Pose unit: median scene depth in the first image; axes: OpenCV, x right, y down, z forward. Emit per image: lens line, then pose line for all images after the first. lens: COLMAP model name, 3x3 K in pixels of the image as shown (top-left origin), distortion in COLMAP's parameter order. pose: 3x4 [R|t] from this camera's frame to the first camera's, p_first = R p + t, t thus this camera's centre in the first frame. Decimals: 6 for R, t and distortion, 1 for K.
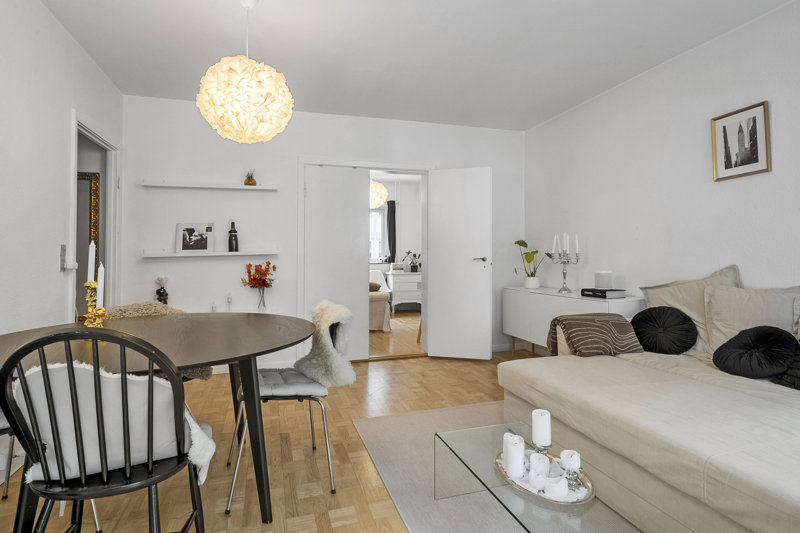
lens RADIAL K [[421.8, 0, 400.6], [0, 421.8, 264.2], [0, 0, 1]] dist [0.000012, 0.000000]
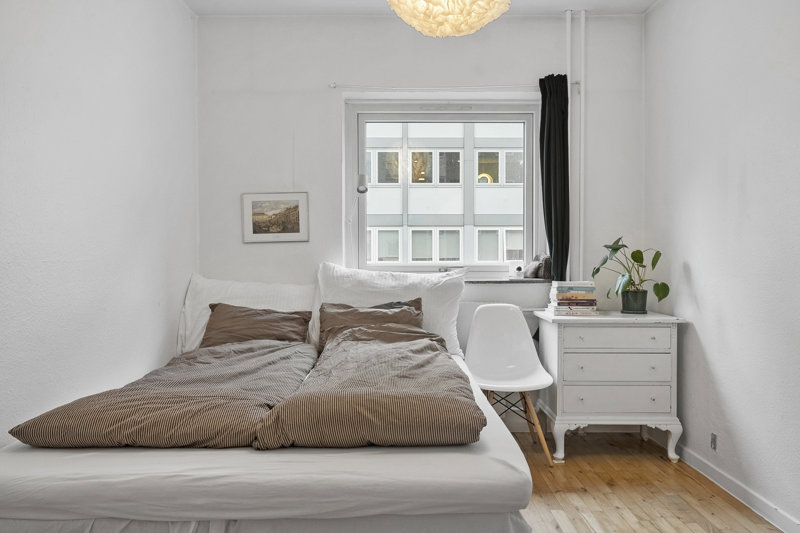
lens RADIAL K [[596.2, 0, 400.0], [0, 596.2, 266.3], [0, 0, 1]] dist [0.003152, 0.000527]
pose [[0.960264, 0.000338, -0.279094, -0.008189], [-0.001839, 0.999985, -0.005119, -0.011333], [0.279088, 0.005429, 0.960250, 0.565180]]
